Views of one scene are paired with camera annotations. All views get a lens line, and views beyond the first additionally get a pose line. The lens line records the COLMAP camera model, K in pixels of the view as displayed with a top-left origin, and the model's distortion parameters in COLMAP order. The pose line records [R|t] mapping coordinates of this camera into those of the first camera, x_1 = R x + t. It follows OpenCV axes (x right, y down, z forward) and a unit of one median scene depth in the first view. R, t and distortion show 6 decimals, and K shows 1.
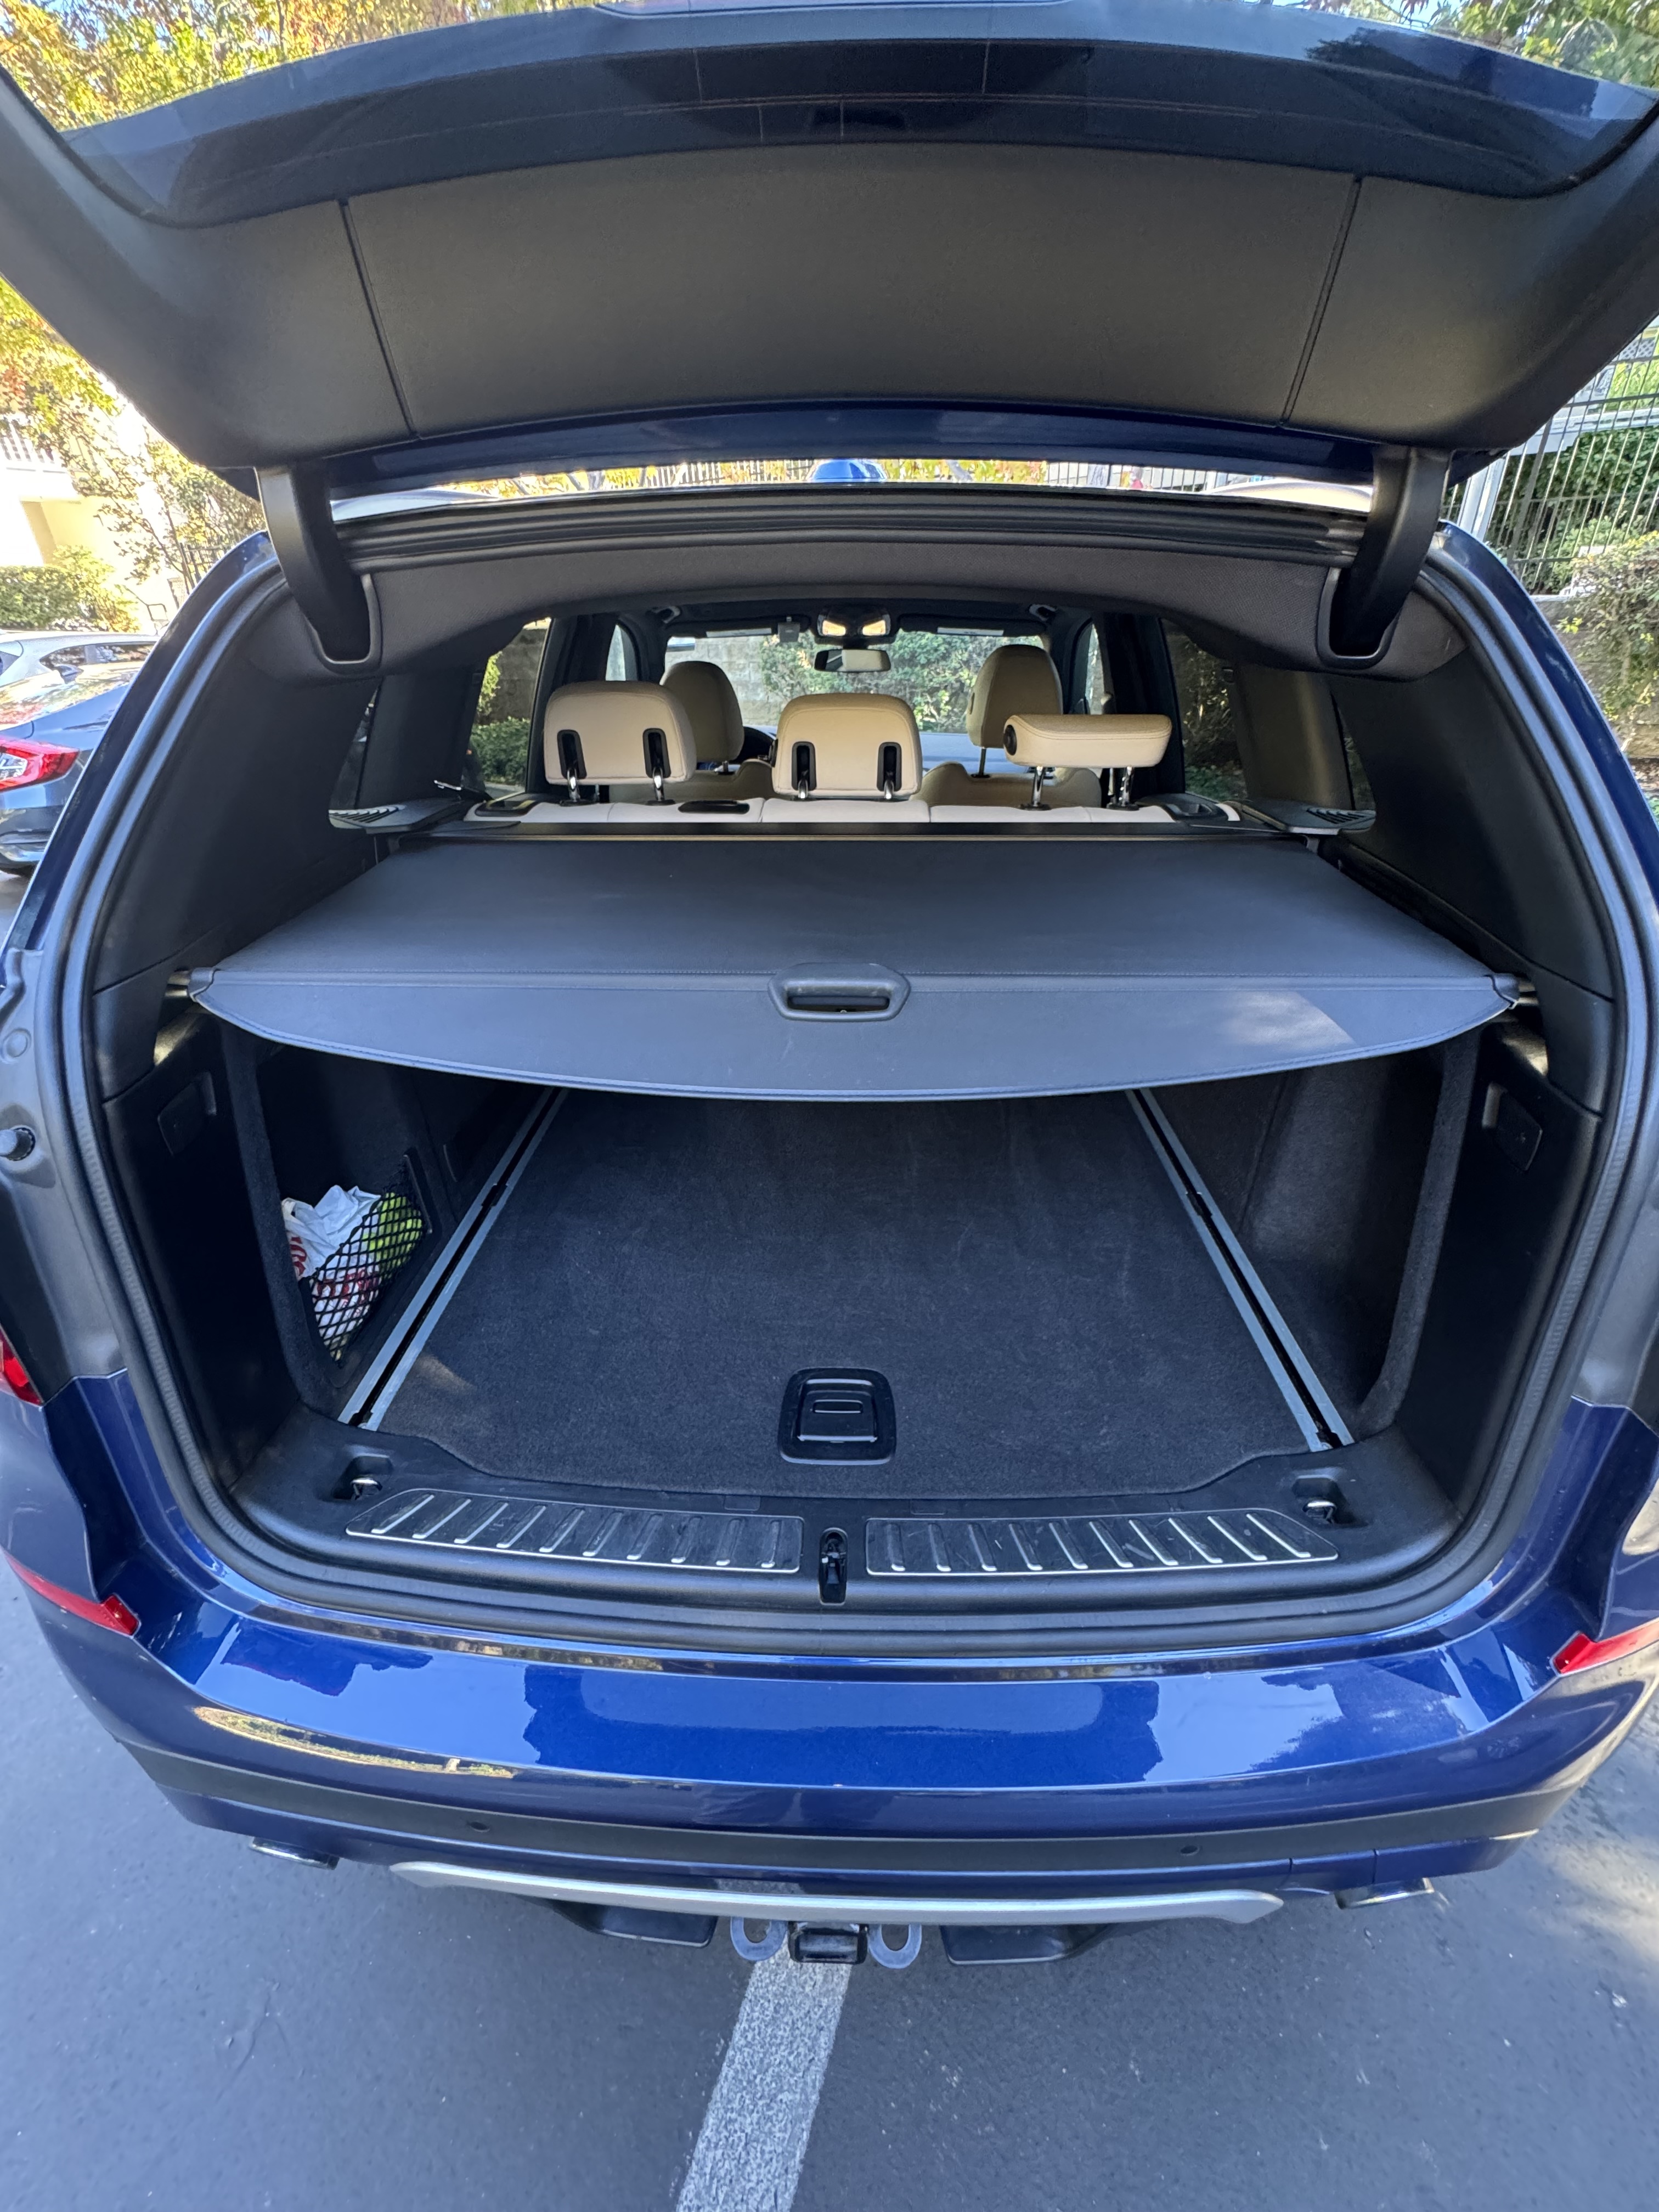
lens RADIAL K [[888.8, 0, 829.5], [0, 888.8, 1106.0], [0, 0, 1]] dist [-0.003828, 0.000223]
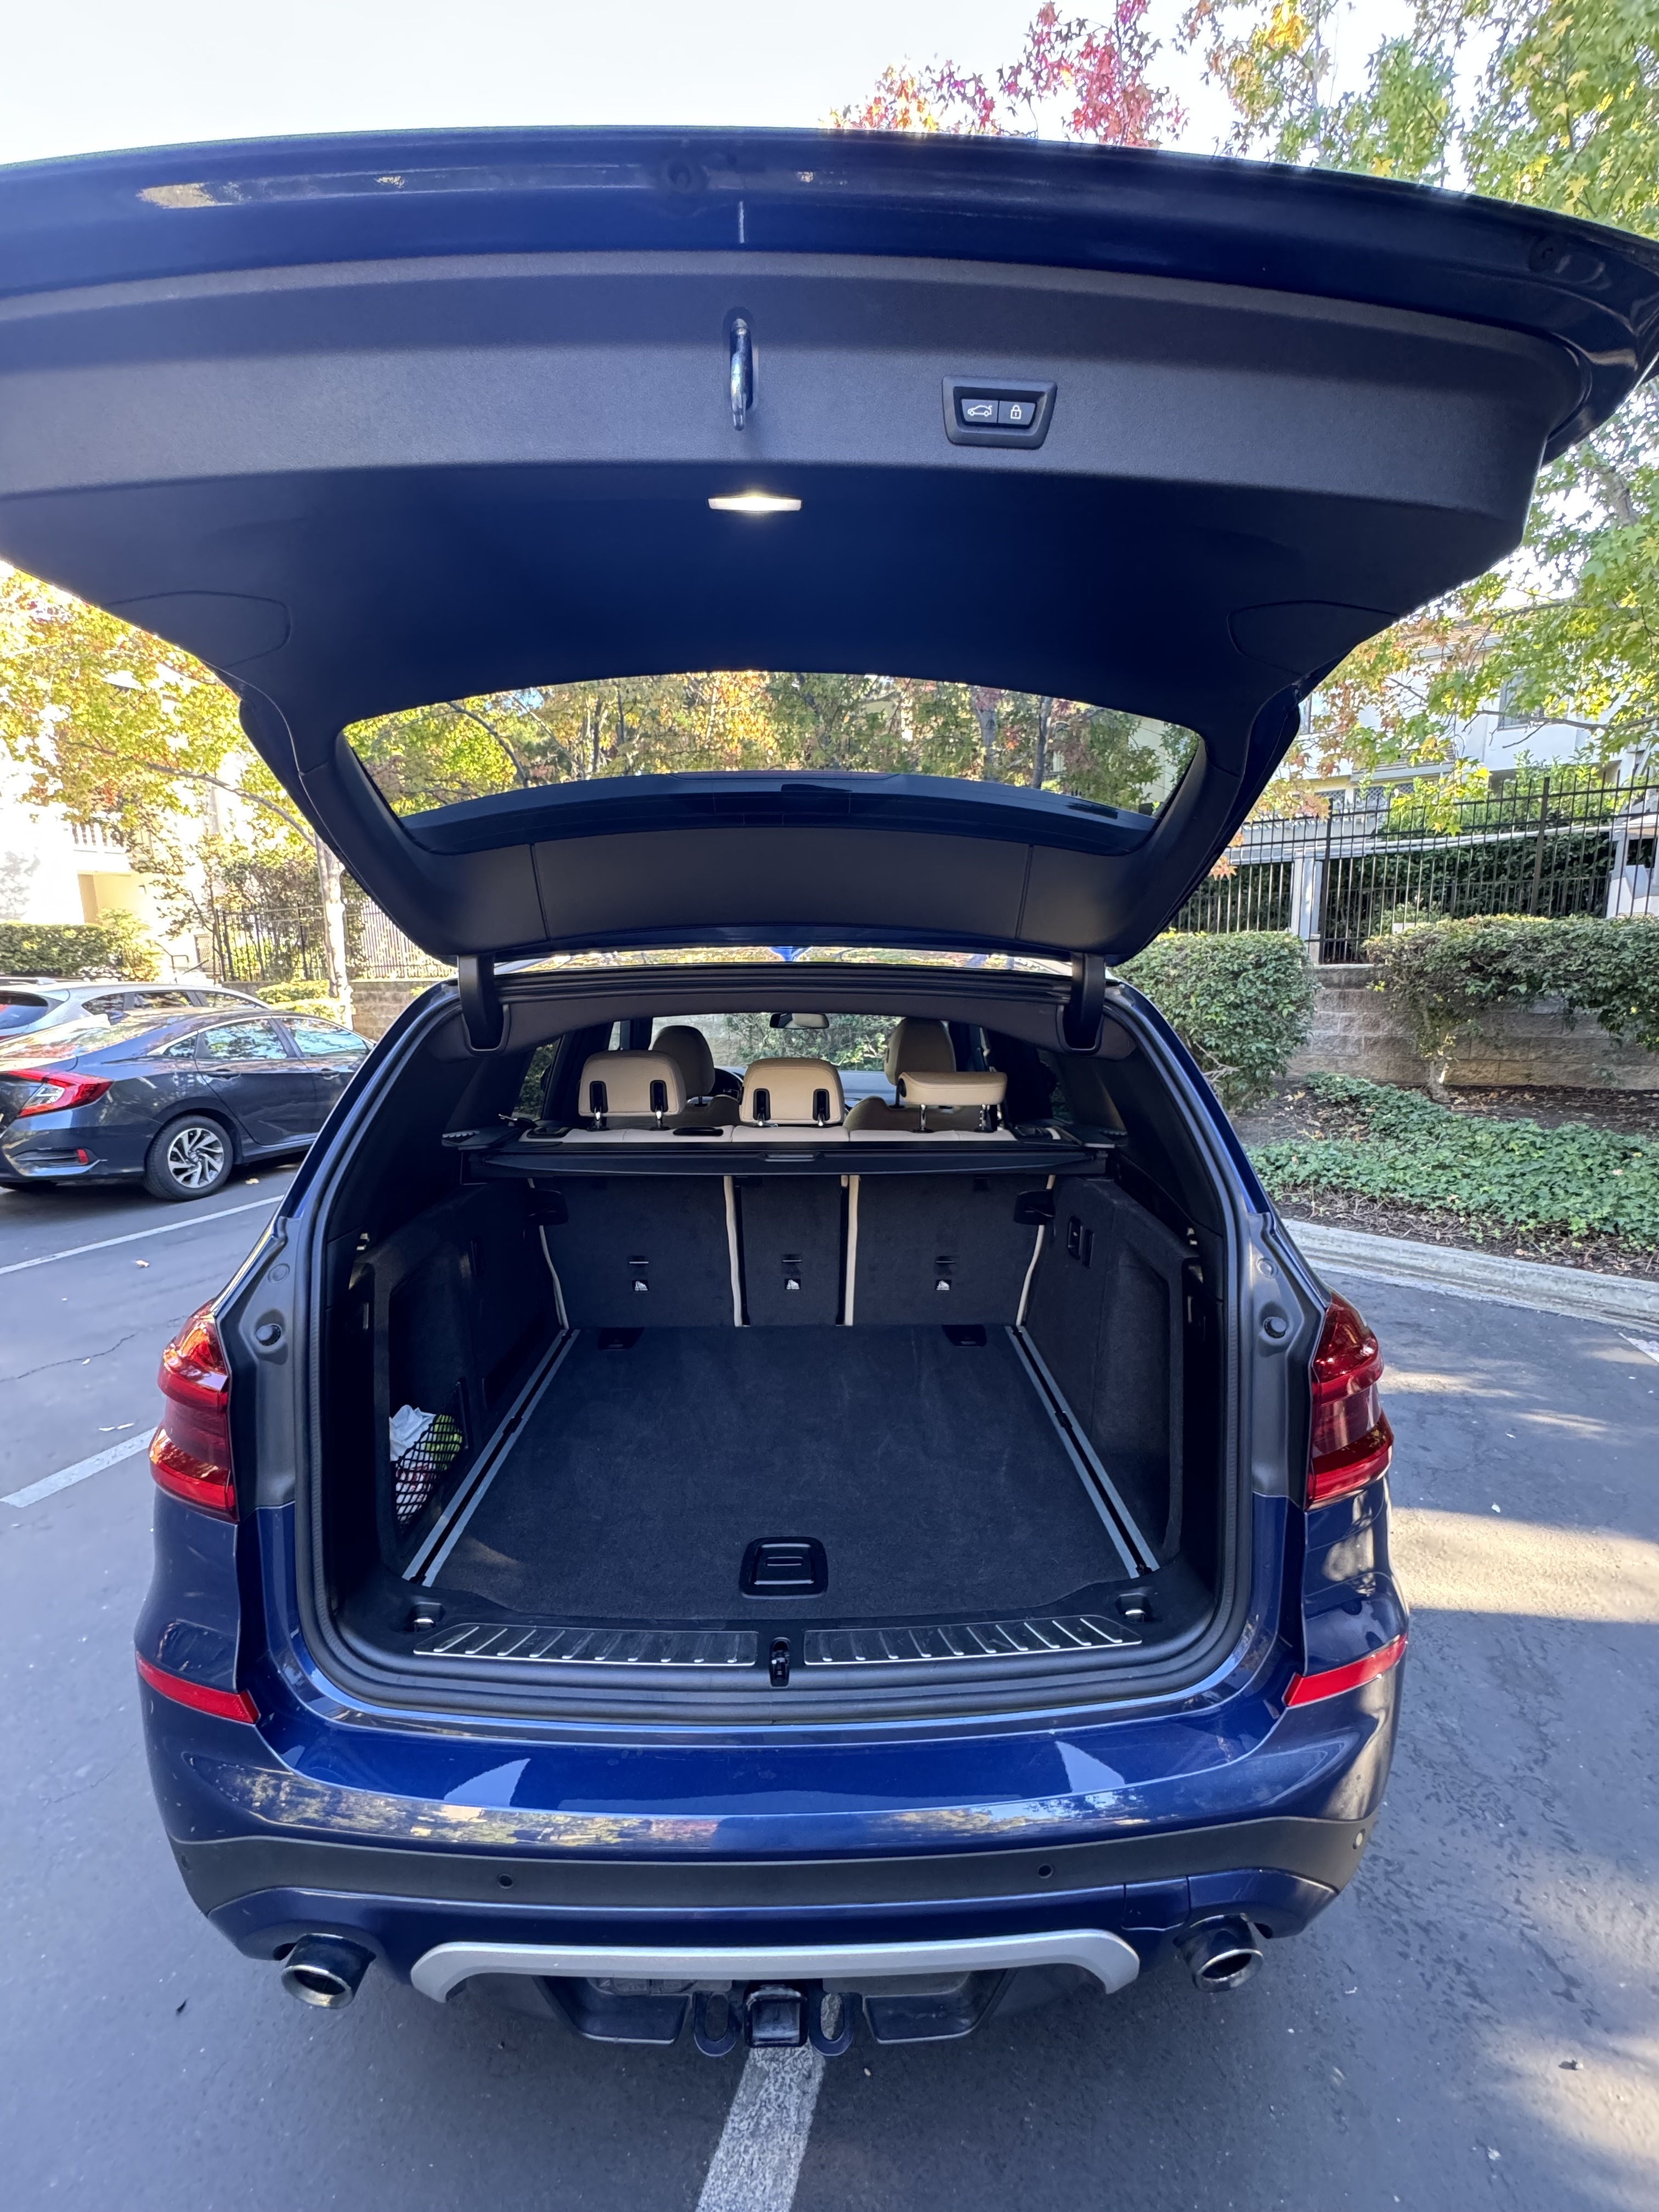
lens RADIAL K [[888.8, 0, 829.5], [0, 888.8, 1106.0], [0, 0, 1]] dist [-0.003828, 0.000223]
pose [[0.998695, -0.001745, 0.051033, 0.009058], [0.018997, 0.940373, -0.339614, 0.137141], [-0.047397, 0.340140, 0.939179, -0.440446]]
